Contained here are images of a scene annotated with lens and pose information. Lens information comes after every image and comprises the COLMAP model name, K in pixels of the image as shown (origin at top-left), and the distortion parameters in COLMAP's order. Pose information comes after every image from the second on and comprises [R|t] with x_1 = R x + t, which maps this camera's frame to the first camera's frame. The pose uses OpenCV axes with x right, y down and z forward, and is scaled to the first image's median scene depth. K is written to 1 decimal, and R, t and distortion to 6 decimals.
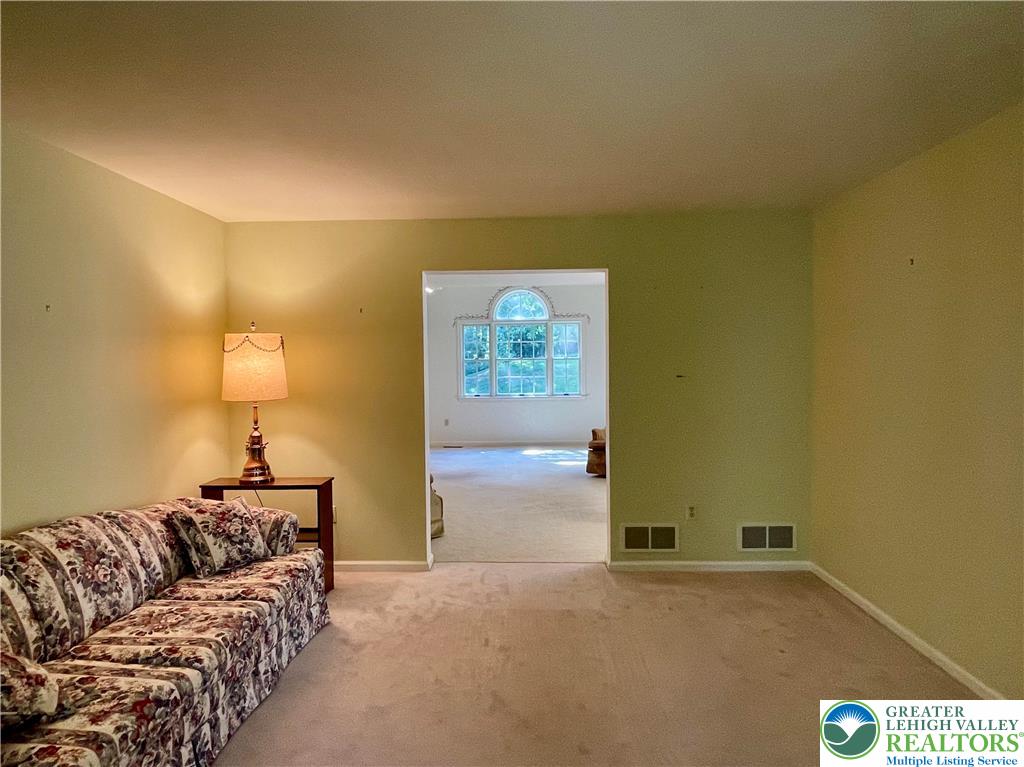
lens RADIAL K [[592.1, 0, 512.0], [0, 592.1, 383.5], [0, 0, 1]] dist [-0.001854, -0.001060]
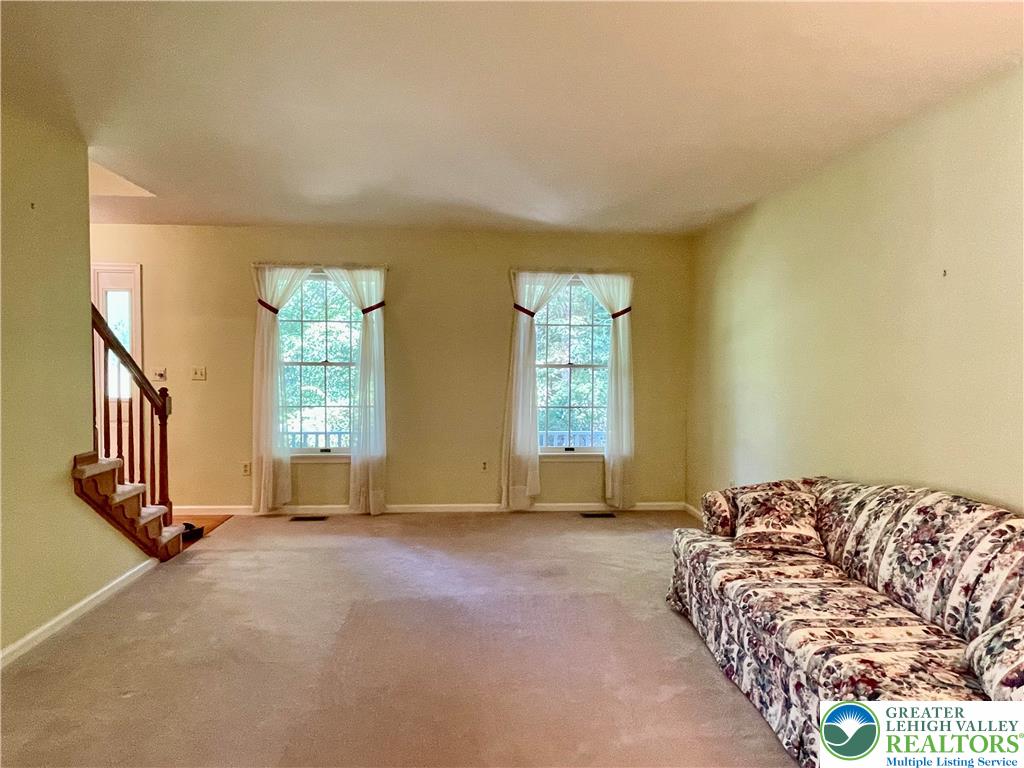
lens RADIAL K [[566.3, 0, 512.0], [0, 566.3, 384.0], [0, 0, 1]] dist [-0.006651, -0.001082]
pose [[-0.993804, 0.006419, -0.110961, 0.023946], [-0.002504, 0.996785, 0.080088, -0.009980], [0.111118, 0.079869, -0.990593, 1.610234]]
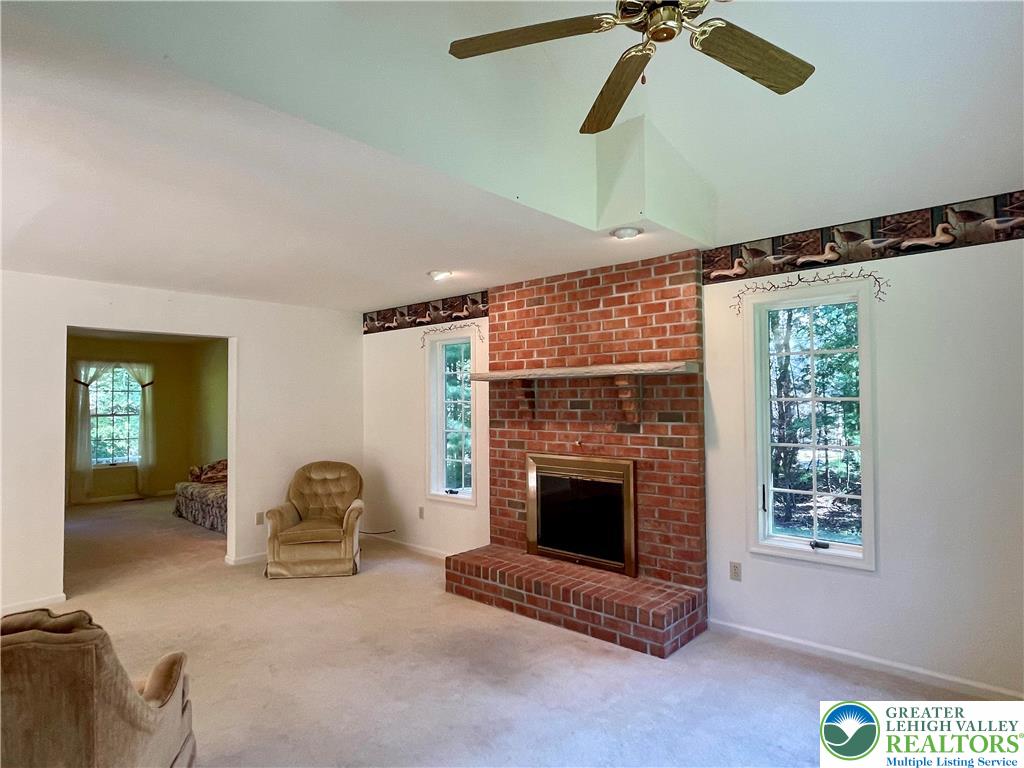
lens RADIAL K [[579.1, 0, 512.0], [0, 579.1, 384.0], [0, 0, 1]] dist [-0.003339, -0.000278]
pose [[-0.642204, -0.016068, -0.766365, 0.660525], [-0.021730, 0.999760, -0.002752, -0.133793], [0.766226, 0.014886, -0.642399, 3.512837]]
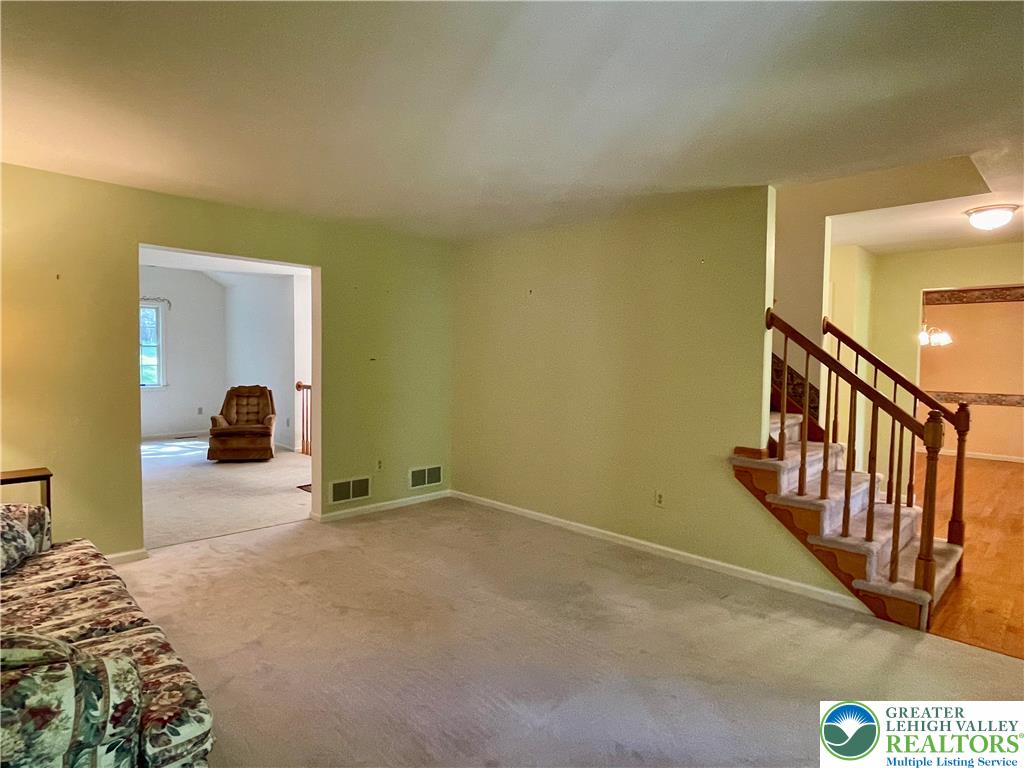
lens RADIAL K [[579.1, 0, 512.0], [0, 579.1, 384.0], [0, 0, 1]] dist [-0.003339, -0.000278]
pose [[0.677051, -0.011273, 0.735849, -0.654255], [0.006559, 0.999935, 0.009283, 0.047889], [-0.735906, -0.001459, 0.677082, -0.099980]]
